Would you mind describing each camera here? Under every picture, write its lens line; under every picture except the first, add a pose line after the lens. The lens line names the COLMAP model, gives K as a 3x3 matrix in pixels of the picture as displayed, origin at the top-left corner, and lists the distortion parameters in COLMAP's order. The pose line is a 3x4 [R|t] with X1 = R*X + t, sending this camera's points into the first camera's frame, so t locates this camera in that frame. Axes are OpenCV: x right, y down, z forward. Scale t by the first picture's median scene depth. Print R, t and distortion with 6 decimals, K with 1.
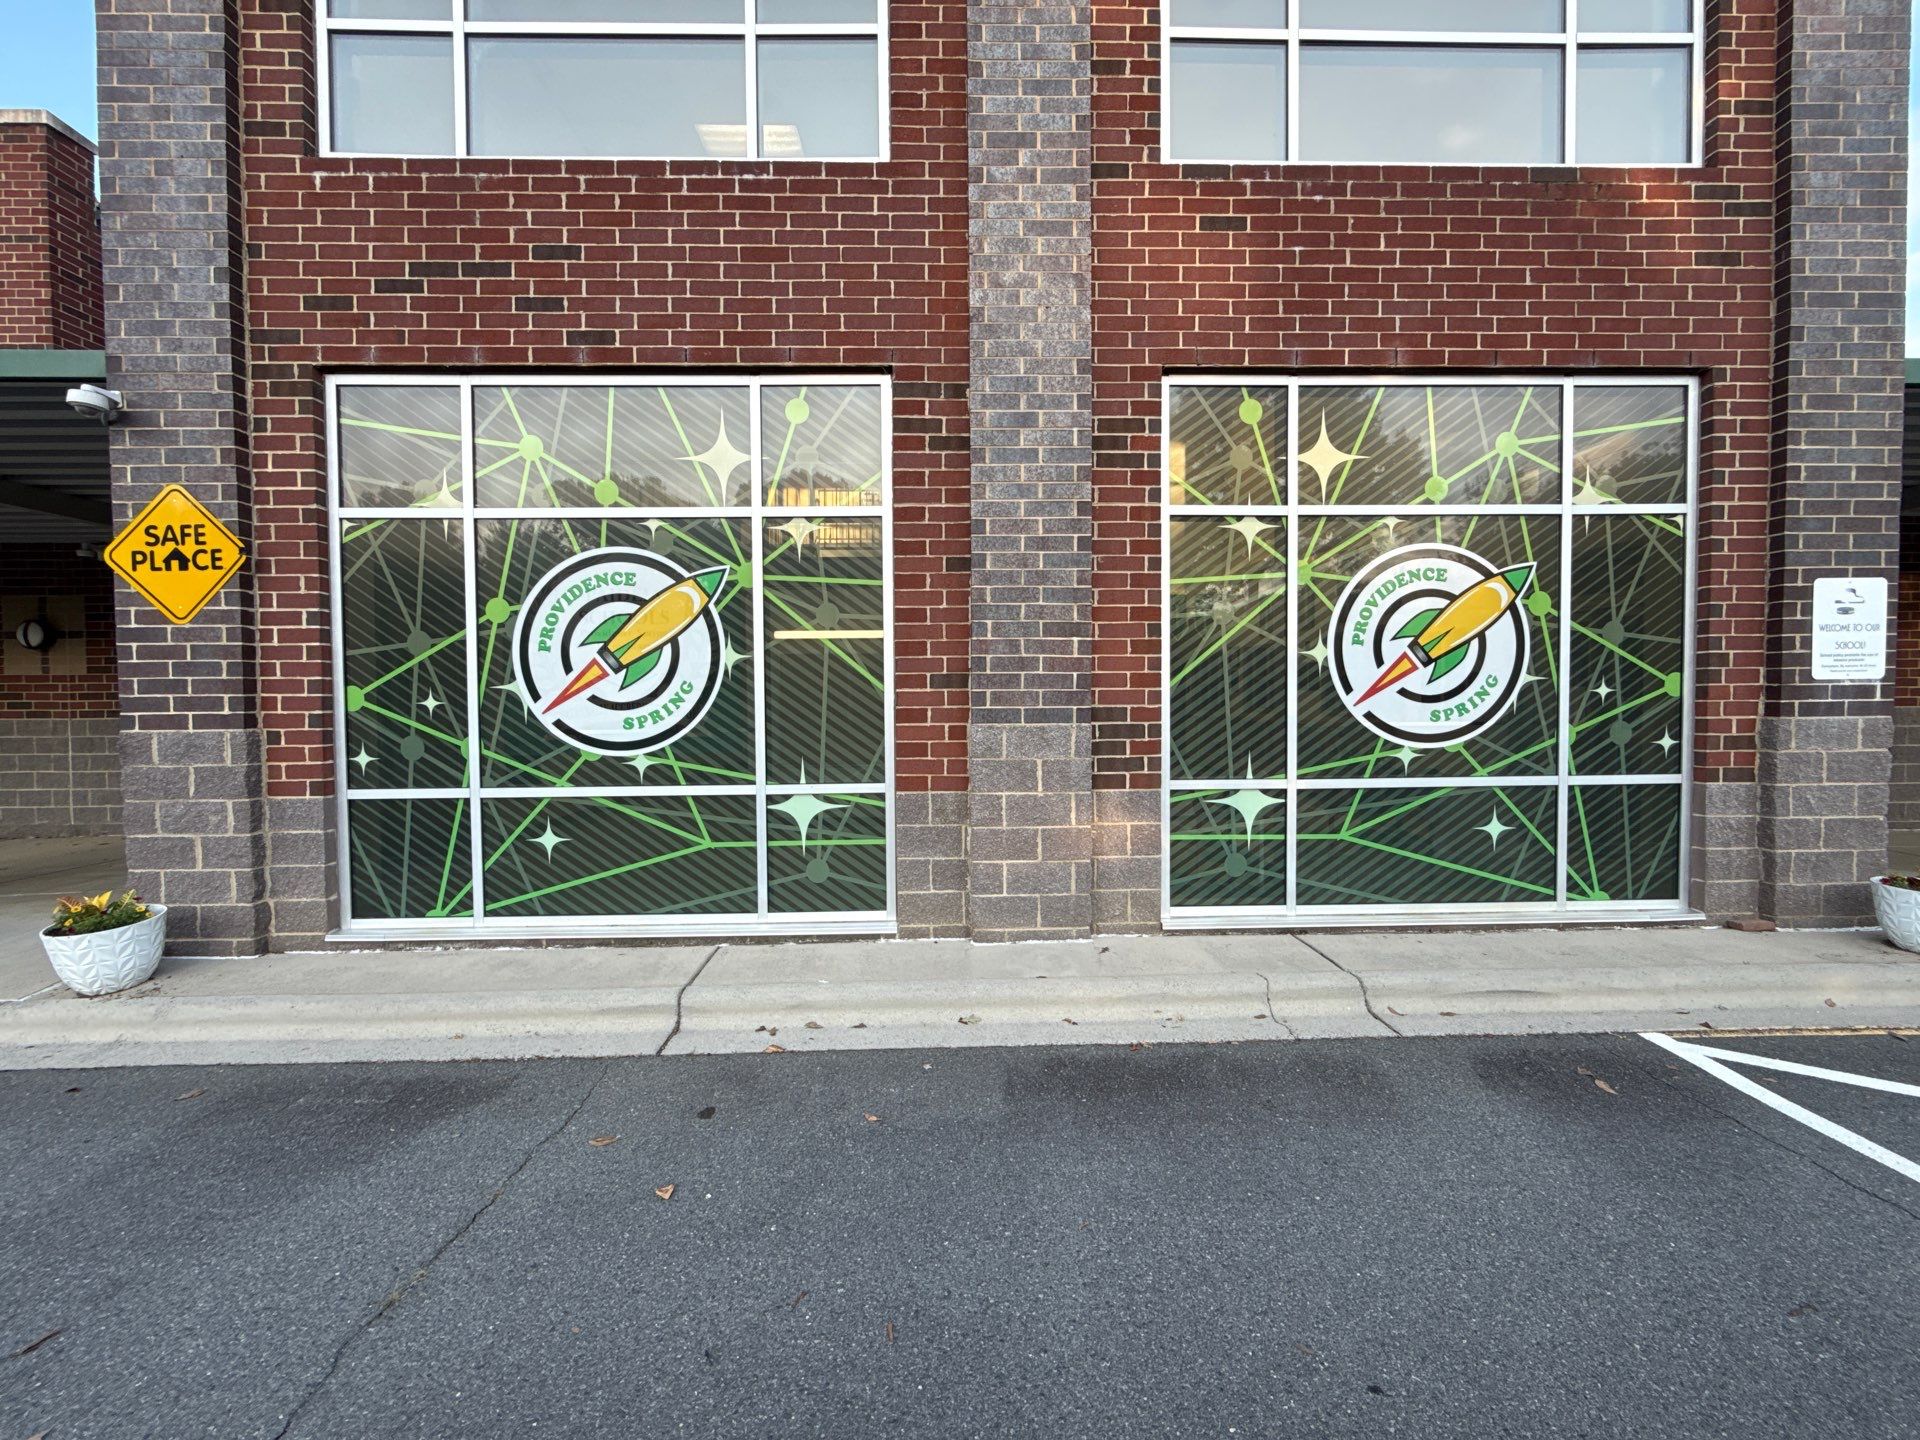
lens RADIAL K [[757.3, 0, 966.9], [0, 757.3, 717.1], [0, 0, 1]] dist [-0.000374, 0.000141]
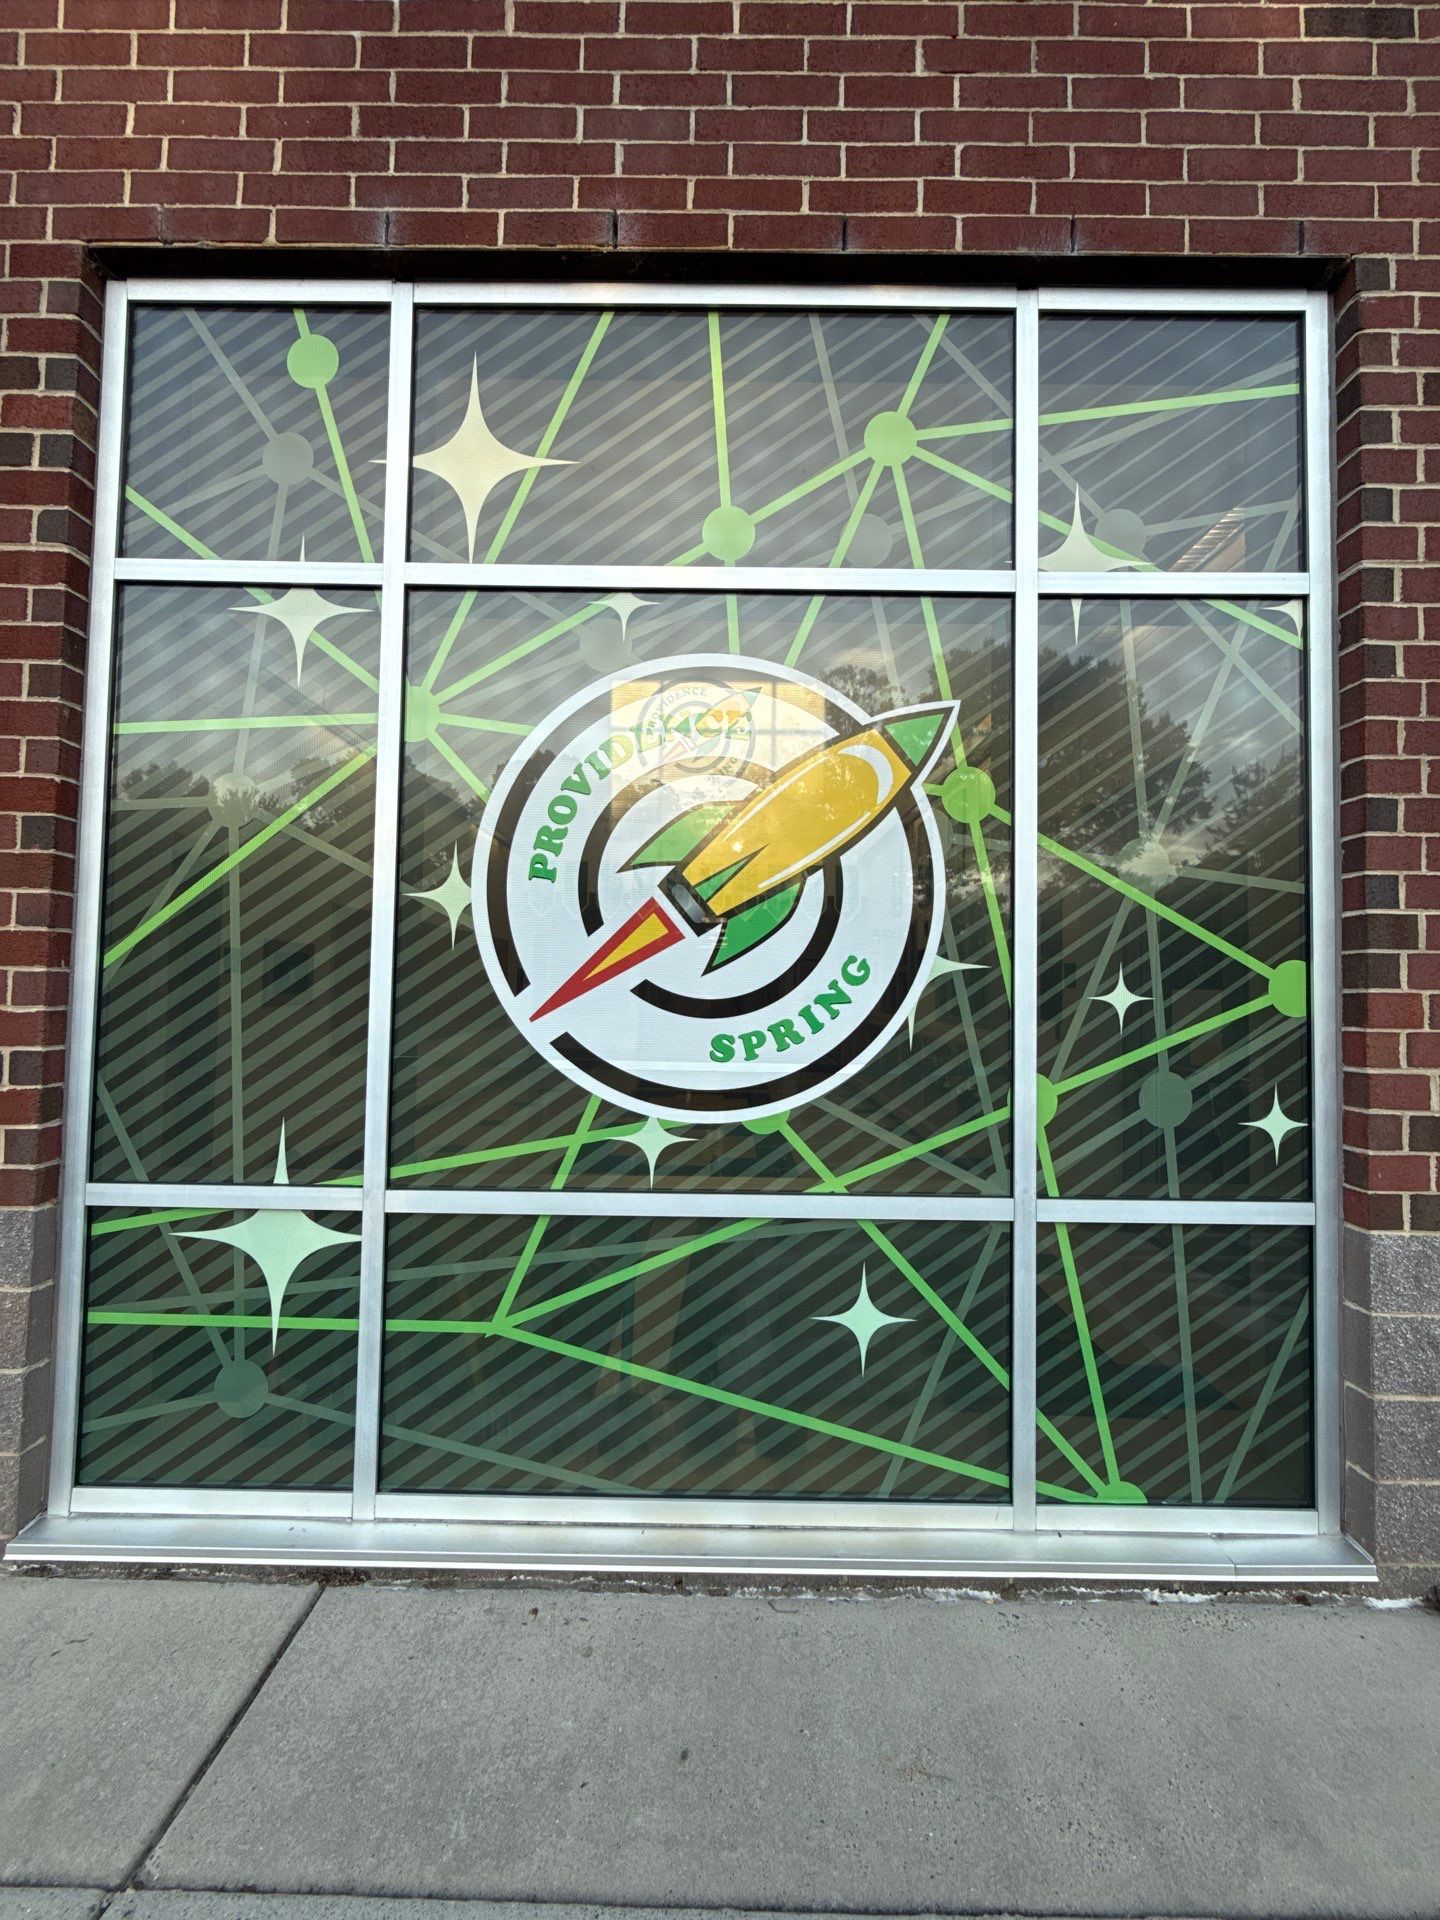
lens RADIAL K [[757.3, 0, 730.4], [0, 757.3, 962.5], [0, 0, 1]] dist [-0.000374, 0.000141]
pose [[0.999308, 0.023144, -0.029119, 0.648102], [-0.024885, 0.997832, -0.060922, -0.024728], [0.027646, 0.061605, 0.997718, 0.581090]]
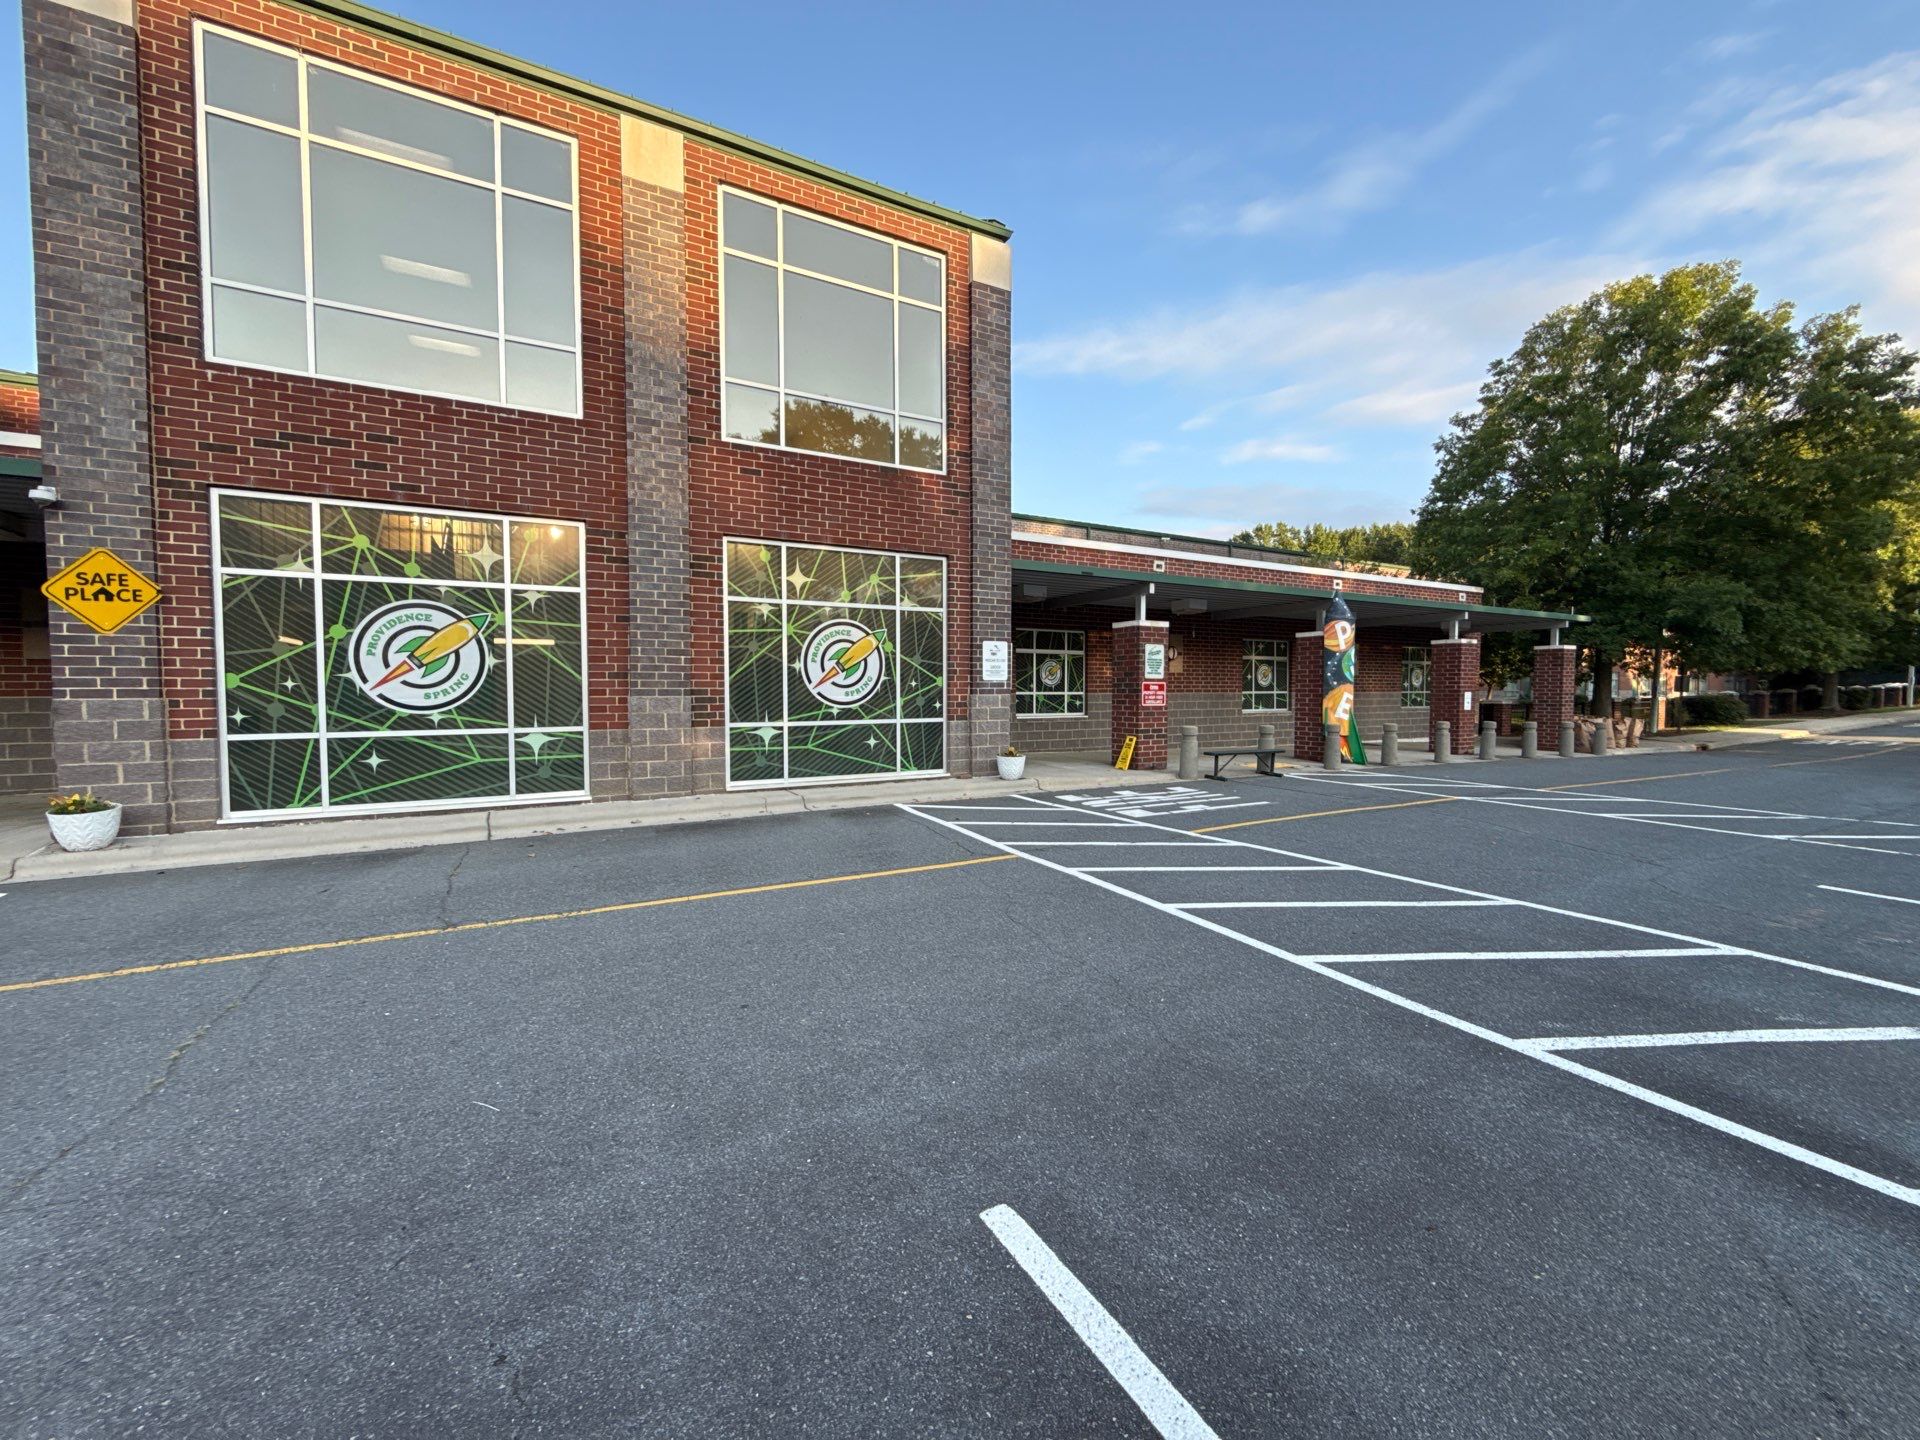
lens RADIAL K [[757.3, 0, 957.2], [0, 757.3, 719.7], [0, 0, 1]] dist [-0.000374, 0.000141]
pose [[0.884917, -0.011852, 0.465598, -0.164938], [0.006024, 0.999884, 0.014003, 0.048030], [-0.465710, -0.009587, 0.884886, -1.229760]]
